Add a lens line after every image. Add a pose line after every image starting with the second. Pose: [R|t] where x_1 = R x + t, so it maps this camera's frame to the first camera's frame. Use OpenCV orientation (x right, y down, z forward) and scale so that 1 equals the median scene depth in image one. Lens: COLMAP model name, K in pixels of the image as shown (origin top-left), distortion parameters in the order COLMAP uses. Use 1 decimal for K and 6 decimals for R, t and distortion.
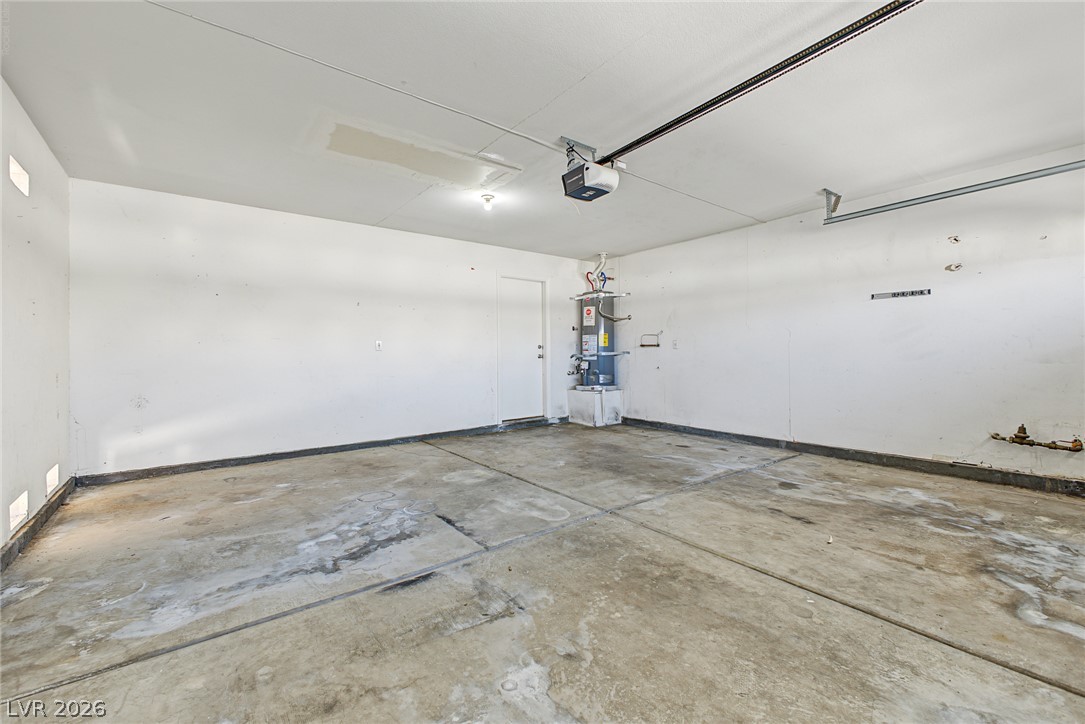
lens RADIAL K [[433.0, 0, 542.2], [0, 433.0, 357.1], [0, 0, 1]] dist [0.025585, -0.002243]
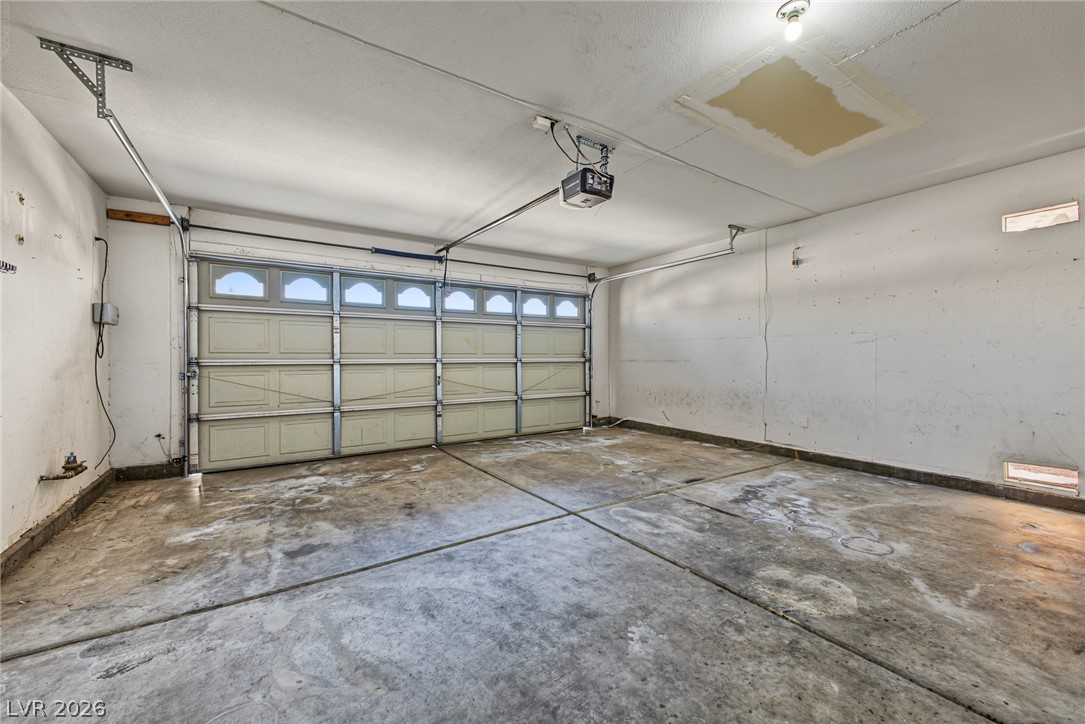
lens RADIAL K [[433.0, 0, 542.4], [0, 433.0, 359.5], [0, 0, 1]] dist [0.025585, -0.002243]
pose [[-0.997148, 0.013170, 0.074307, 0.147320], [0.014114, 0.999826, 0.012199, -0.028770], [-0.074134, 0.013213, -0.997161, 2.122345]]
